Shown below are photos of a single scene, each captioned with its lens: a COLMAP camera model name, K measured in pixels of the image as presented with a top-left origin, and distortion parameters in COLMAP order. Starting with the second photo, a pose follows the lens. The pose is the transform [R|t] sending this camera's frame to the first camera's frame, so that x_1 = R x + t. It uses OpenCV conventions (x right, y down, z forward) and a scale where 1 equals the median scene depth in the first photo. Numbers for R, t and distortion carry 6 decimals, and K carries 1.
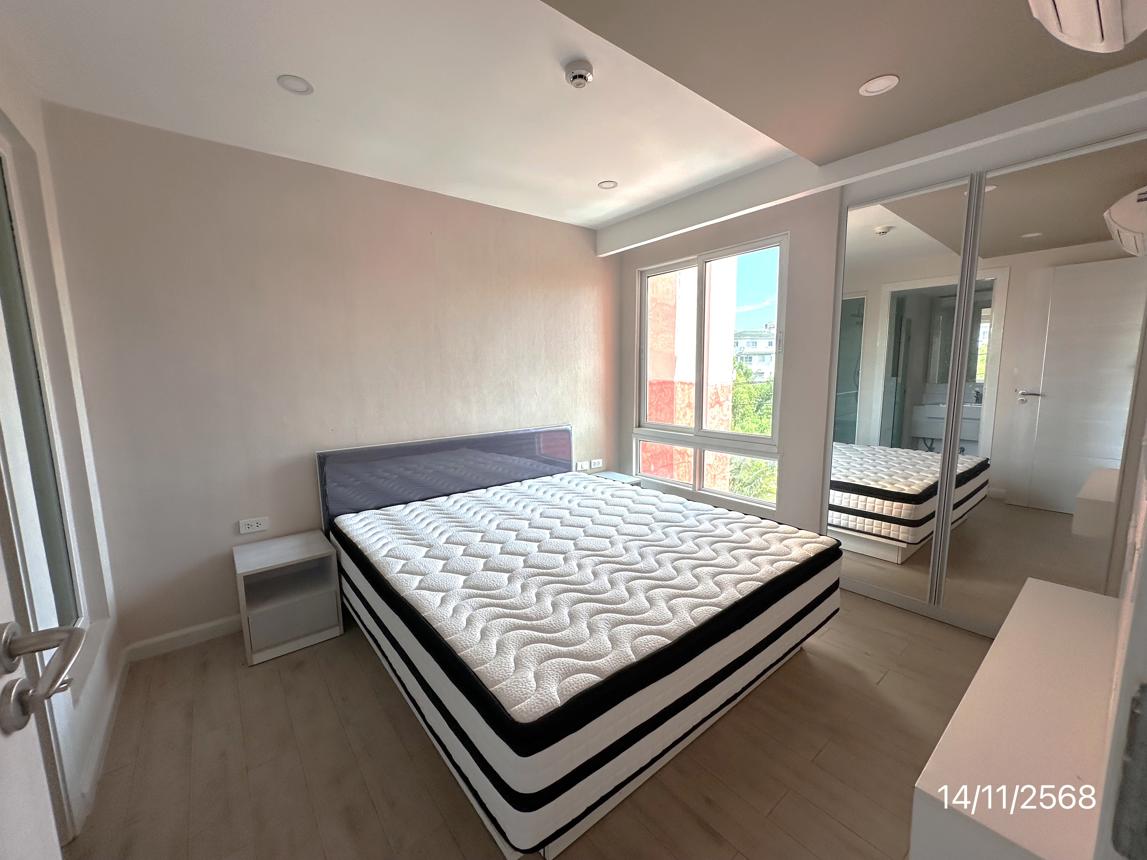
lens RADIAL K [[458.4, 0, 575.3], [0, 458.4, 430.8], [0, 0, 1]] dist [-0.000009, 0.000426]
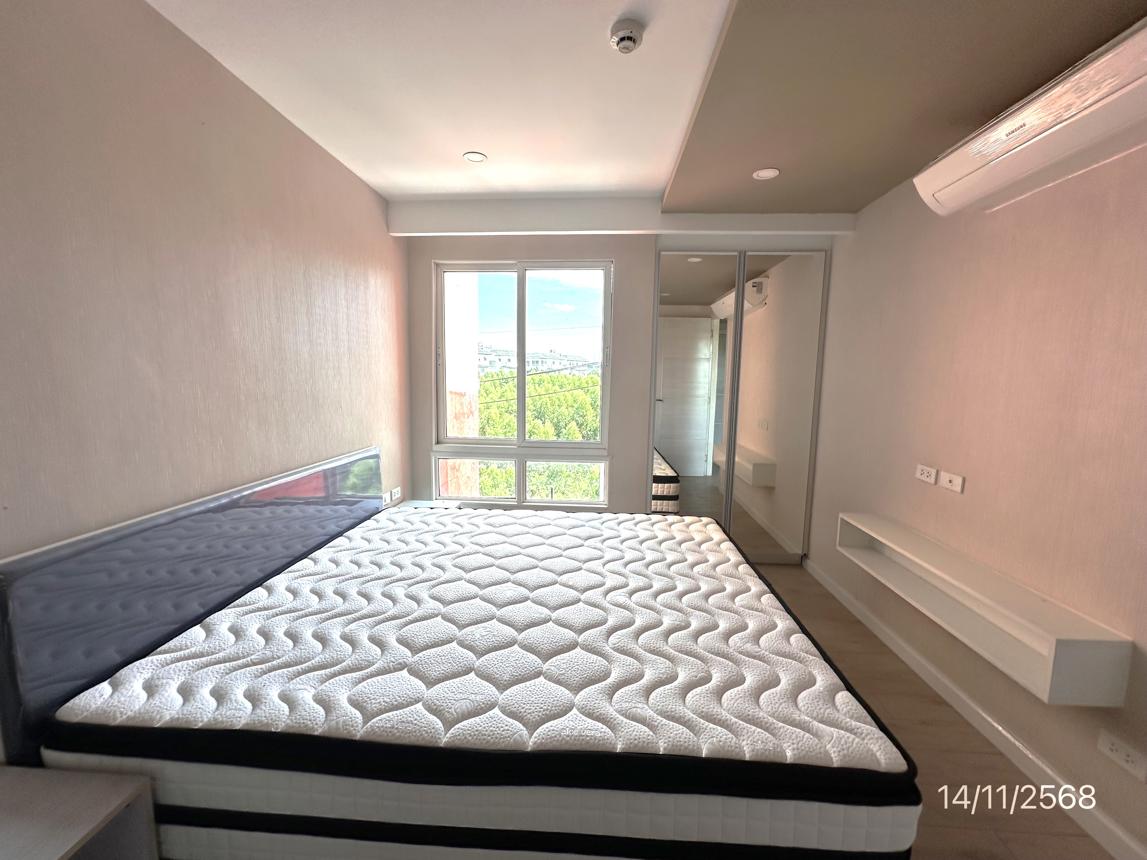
lens RADIAL K [[458.4, 0, 575.3], [0, 458.4, 430.8], [0, 0, 1]] dist [-0.000009, 0.000426]
pose [[0.672005, -0.063166, 0.737848, -0.438437], [0.074034, 0.997094, 0.017932, -0.038074], [-0.736837, 0.042575, 0.674729, 0.306685]]
